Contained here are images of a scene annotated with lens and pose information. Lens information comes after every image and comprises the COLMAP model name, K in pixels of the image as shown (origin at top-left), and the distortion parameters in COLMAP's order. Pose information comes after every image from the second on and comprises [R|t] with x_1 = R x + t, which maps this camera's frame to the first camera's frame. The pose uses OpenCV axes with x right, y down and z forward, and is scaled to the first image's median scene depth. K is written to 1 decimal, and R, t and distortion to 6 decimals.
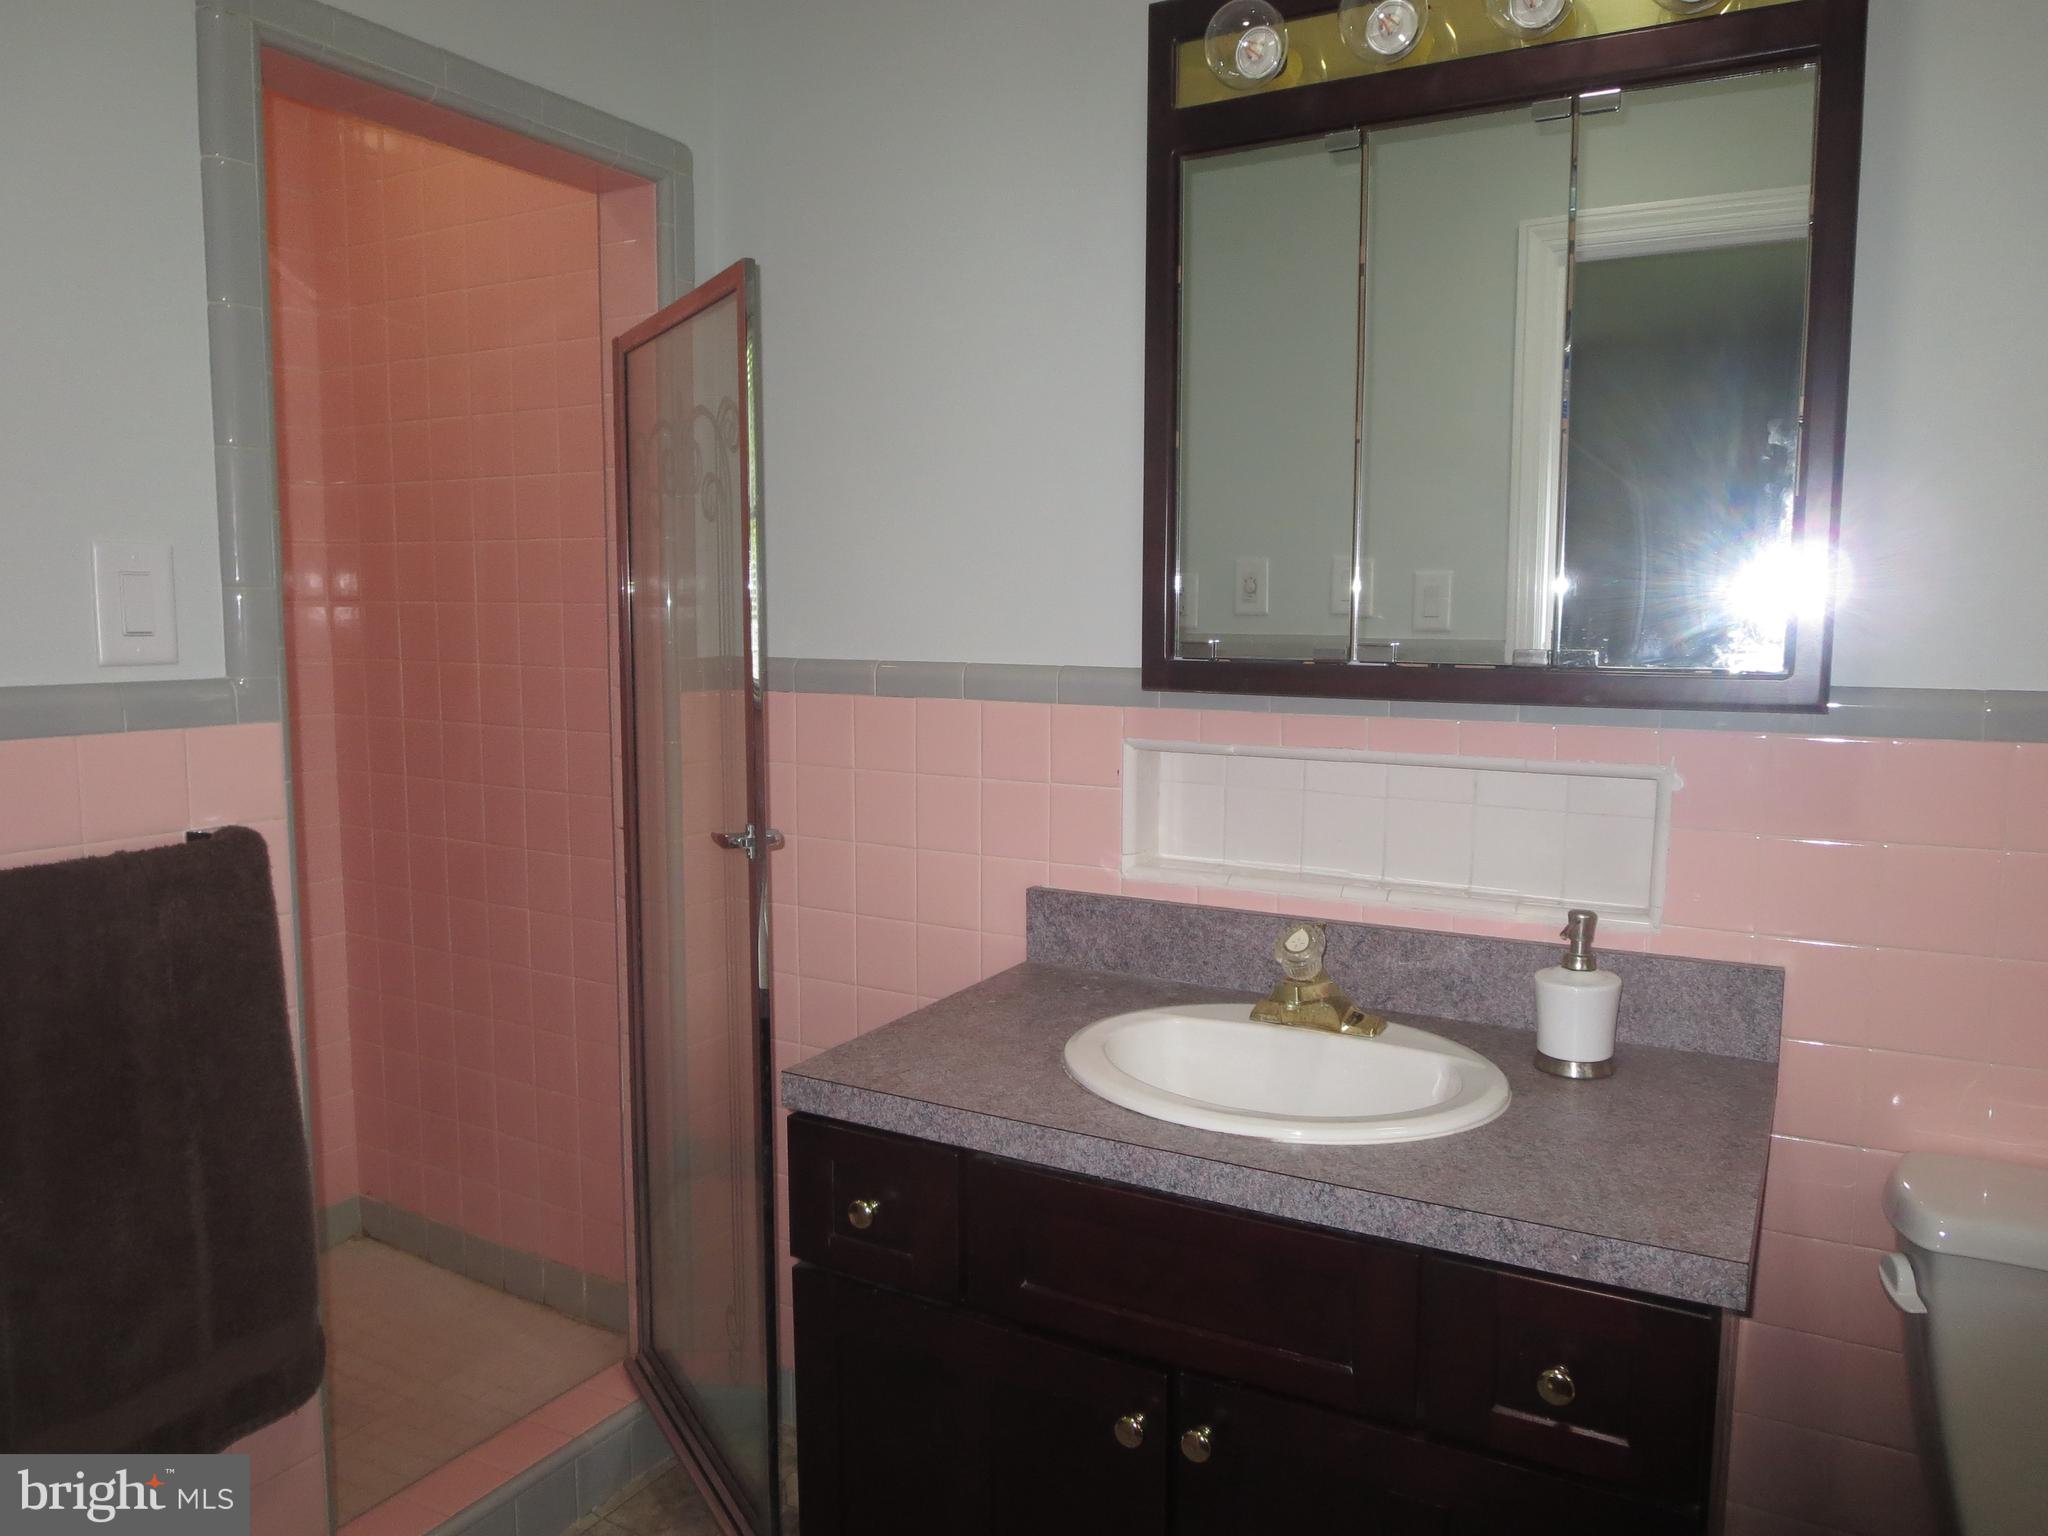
lens RADIAL K [[1418.7, 0, 1024.9], [0, 1418.7, 773.1], [0, 0, 1]] dist [-0.038017, -0.000849]
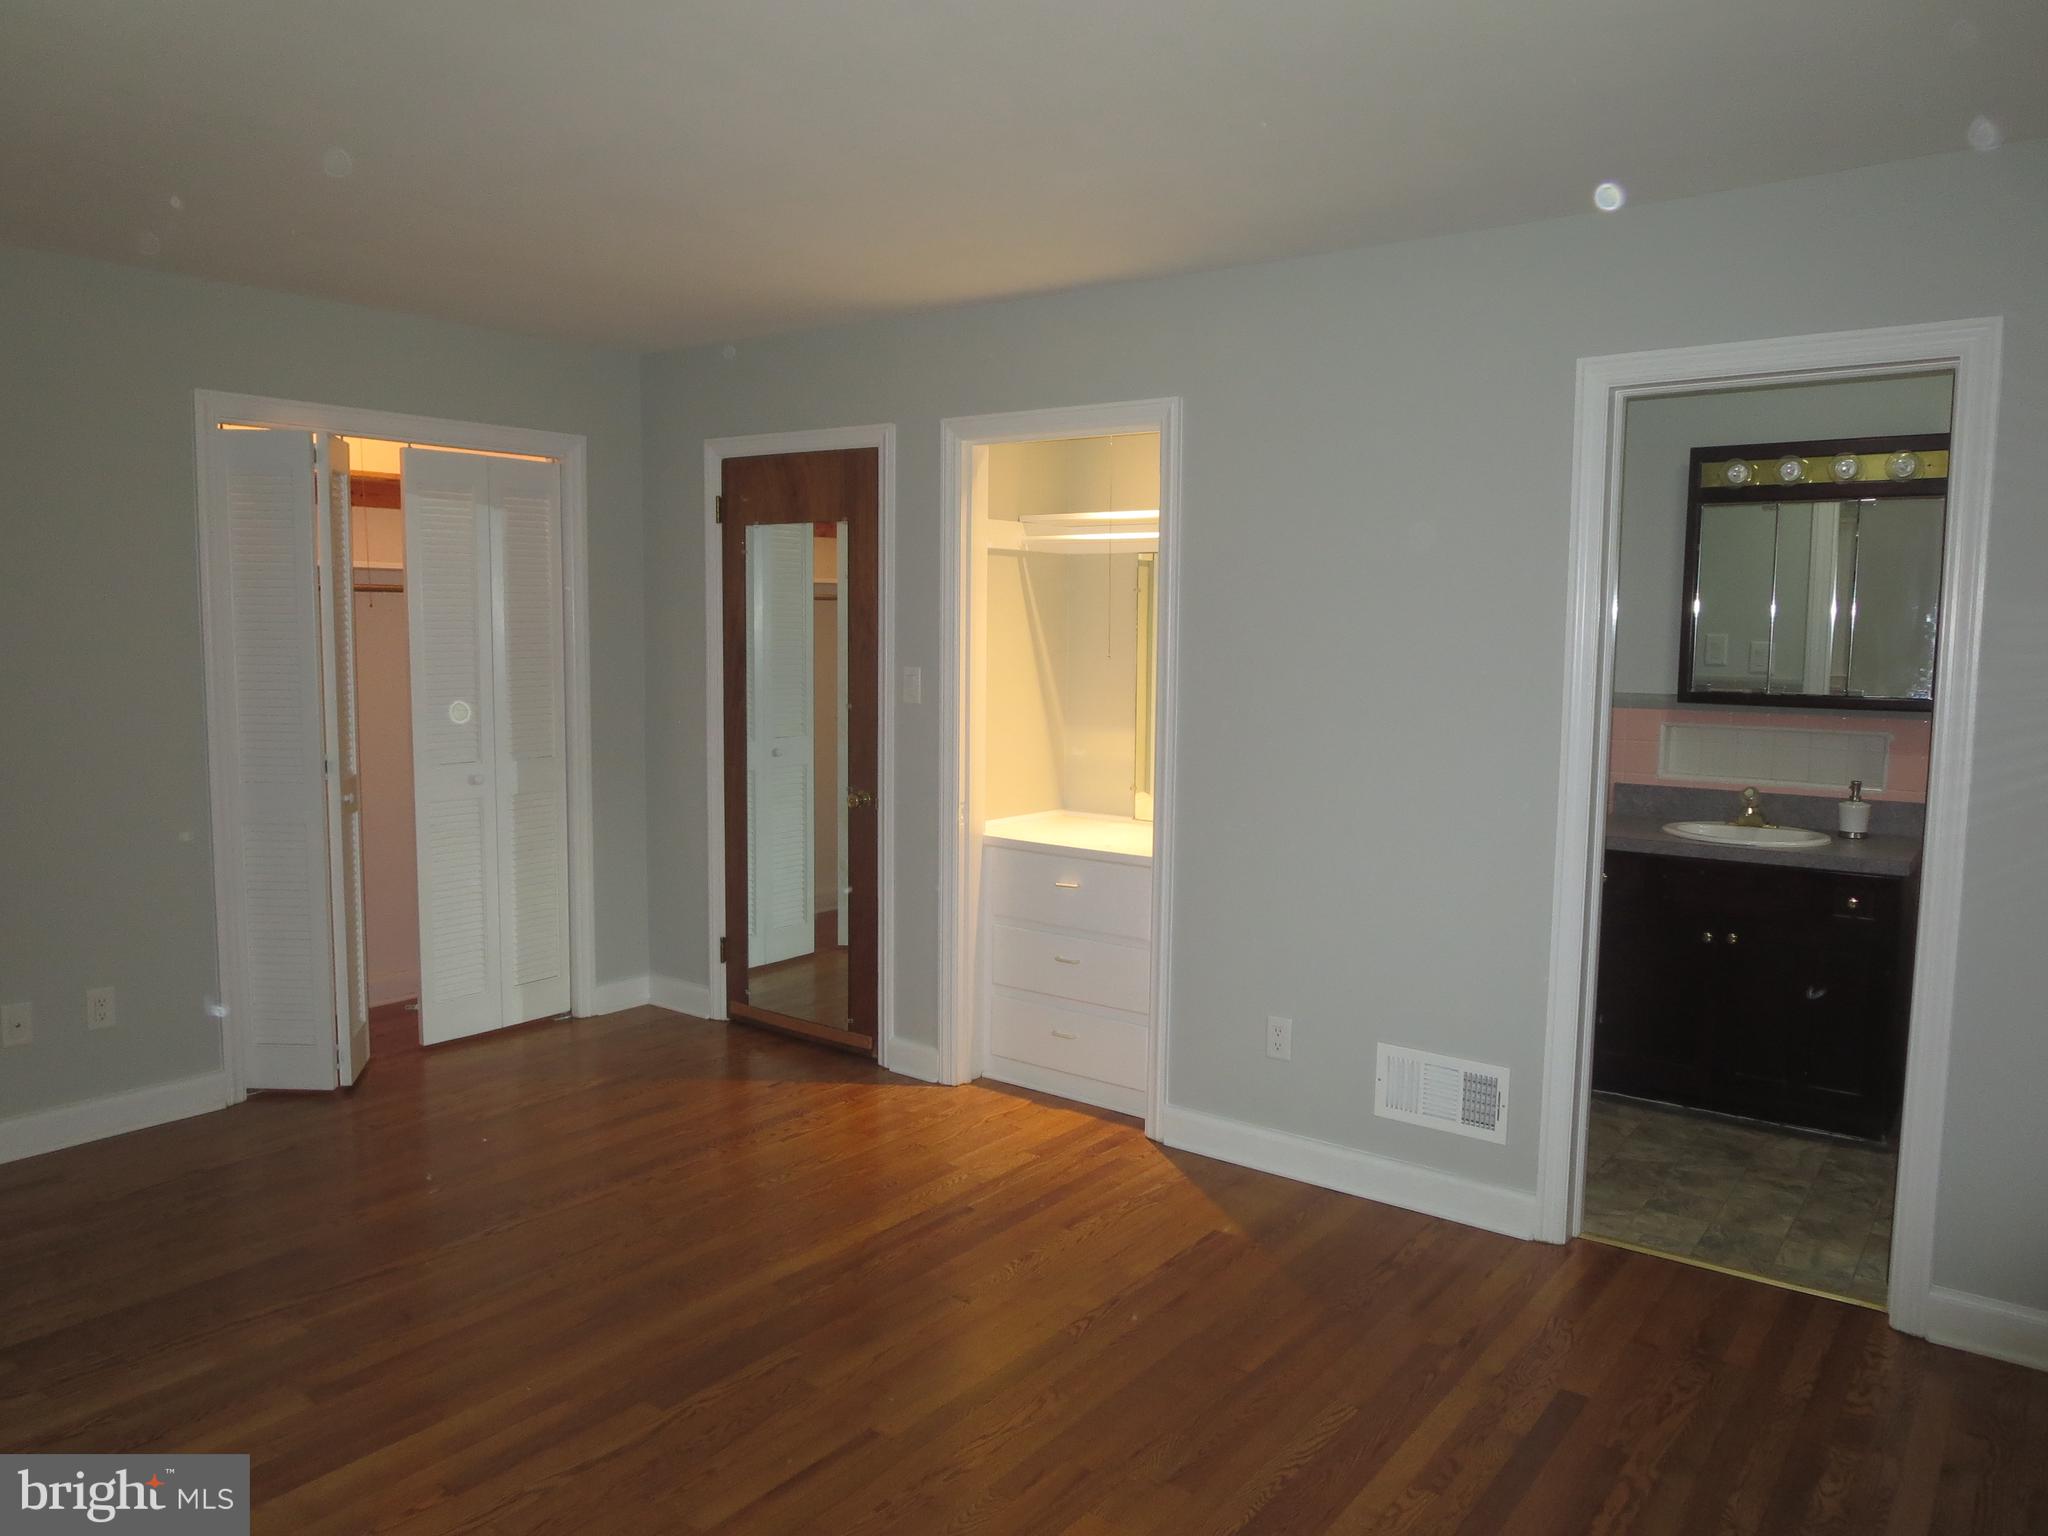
lens RADIAL K [[1418.7, 0, 1023.5], [0, 1418.7, 761.8], [0, 0, 1]] dist [-0.038017, -0.000849]
pose [[0.988449, 0.021315, -0.150047, -0.786226], [-0.024232, 0.999551, -0.017636, 0.137367], [0.149603, 0.021069, 0.988522, -1.905086]]
